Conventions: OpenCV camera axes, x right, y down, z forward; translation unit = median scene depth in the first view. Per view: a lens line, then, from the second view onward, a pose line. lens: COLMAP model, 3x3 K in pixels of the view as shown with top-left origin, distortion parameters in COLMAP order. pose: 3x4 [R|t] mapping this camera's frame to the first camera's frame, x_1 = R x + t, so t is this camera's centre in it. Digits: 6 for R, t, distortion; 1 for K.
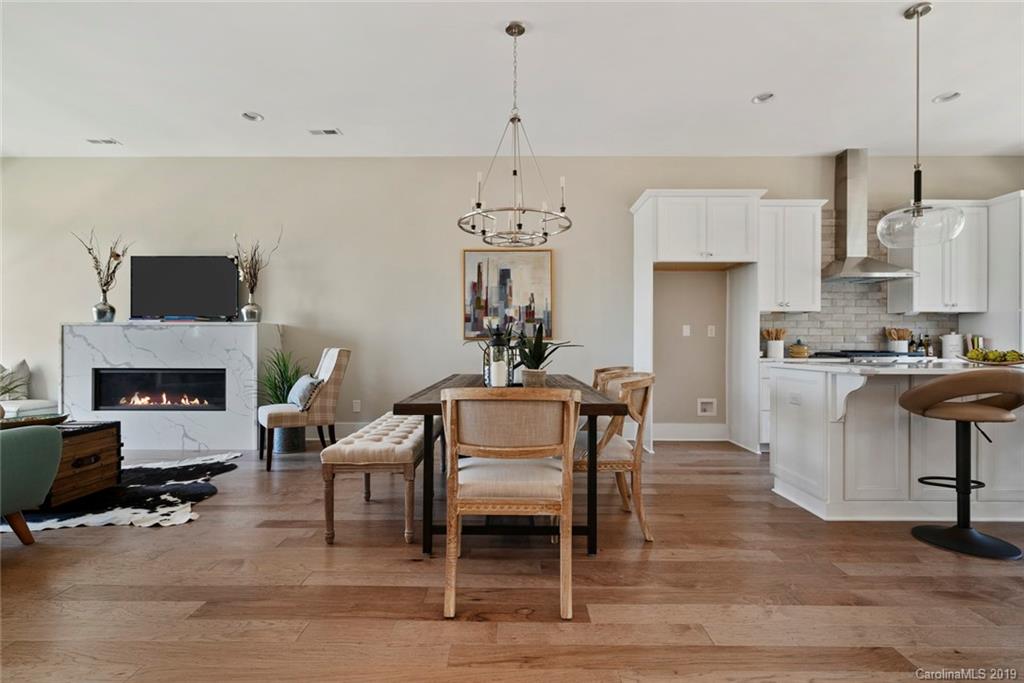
lens RADIAL K [[471.3, 0, 510.7], [0, 471.3, 344.0], [0, 0, 1]] dist [-0.001046, -0.000107]
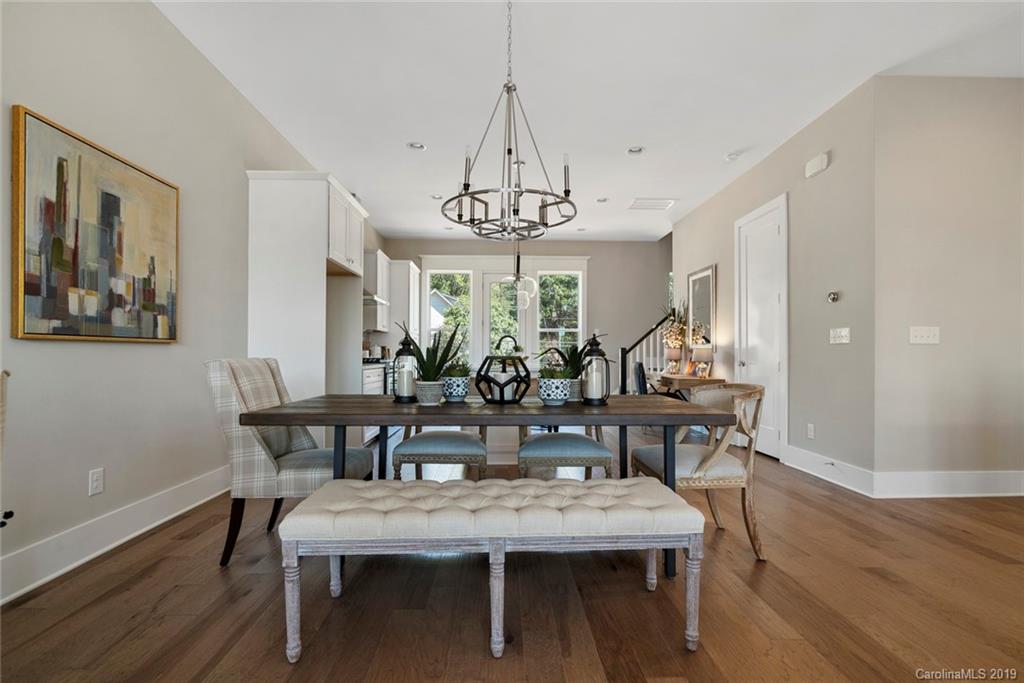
lens RADIAL K [[465.6, 0, 513.3], [0, 465.6, 350.3], [0, 0, 1]] dist [-0.000761, -0.000048]
pose [[-0.039690, 0.007510, 0.999184, -0.512248], [-0.003288, 0.999965, -0.007646, 0.001340], [-0.999207, -0.003589, -0.039664, 0.632529]]
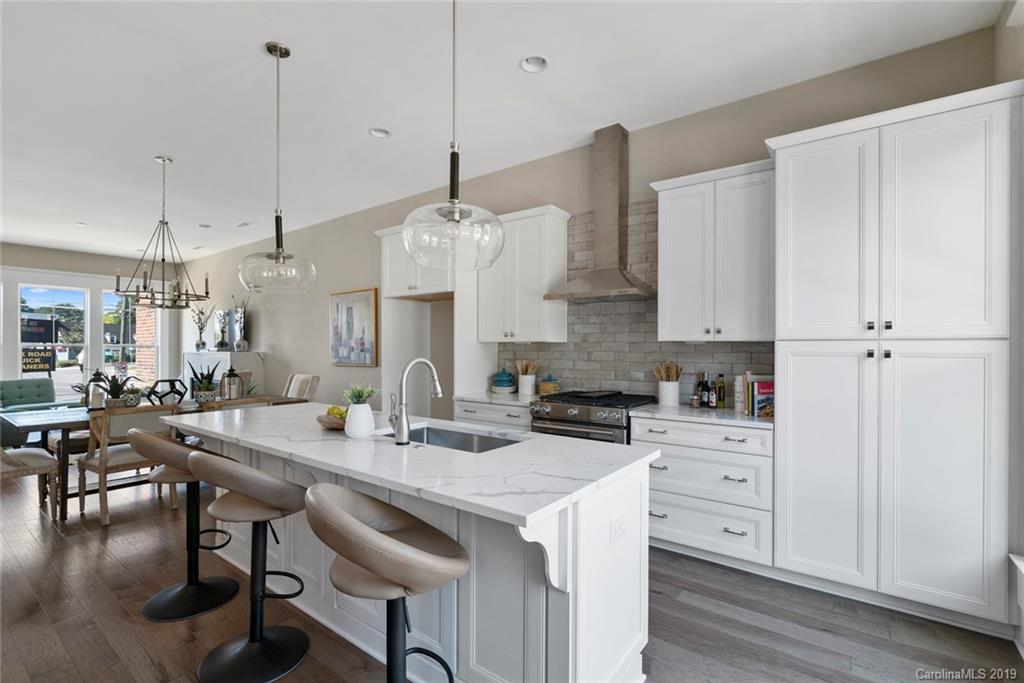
lens RADIAL K [[465.6, 0, 513.3], [0, 465.6, 350.3], [0, 0, 1]] dist [-0.000761, -0.000048]
pose [[0.806056, 0.002747, -0.591833, 1.054969], [0.000759, 0.999984, 0.005675, -0.057441], [0.591838, -0.005024, 0.806041, 0.303149]]
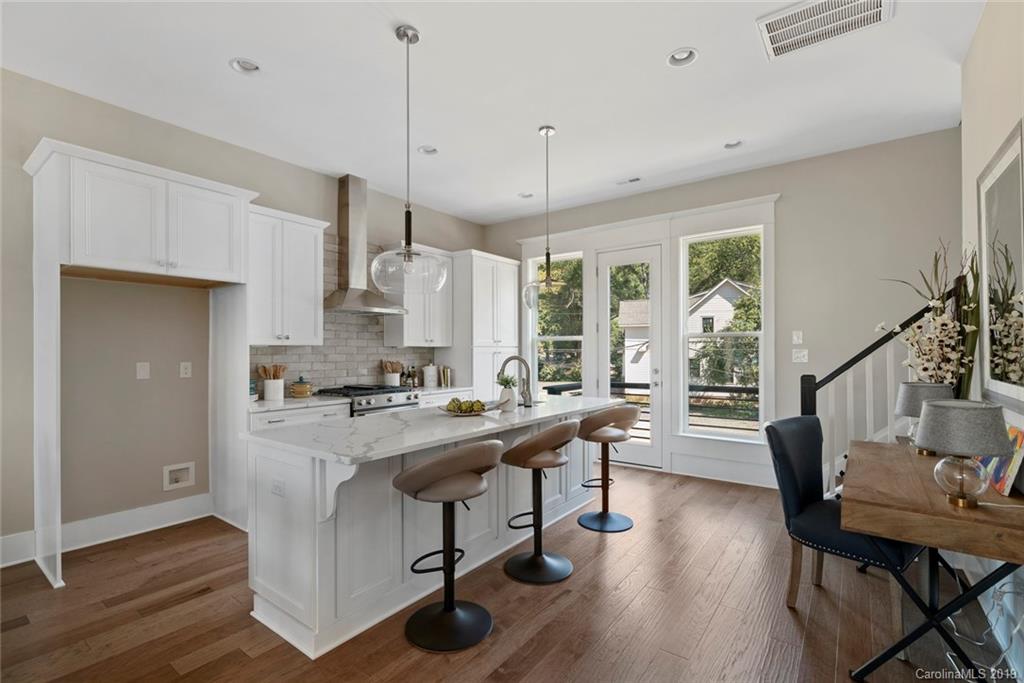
lens RADIAL K [[465.6, 0, 513.3], [0, 465.6, 350.3], [0, 0, 1]] dist [-0.000761, -0.000048]
pose [[0.588693, -0.003435, 0.808350, 0.149439], [0.004070, 0.999991, 0.001285, -0.058004], [-0.808347, 0.002533, 0.588701, 0.179076]]
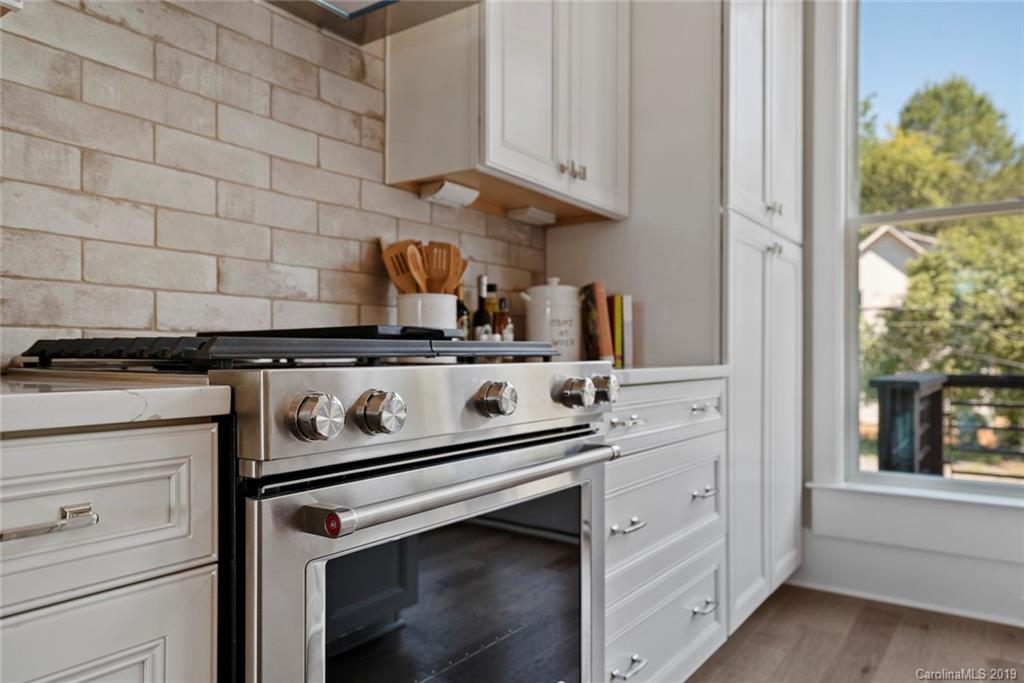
lens RADIAL K [[708.3, 0, 513.1], [0, 708.3, 355.5], [0, 0, 1]] dist [-0.000991, -0.001053]
pose [[0.576182, -0.002782, 0.817317, 0.562156], [0.001440, 0.999996, 0.002388, 0.022103], [-0.817320, -0.000199, 0.576183, 0.764957]]
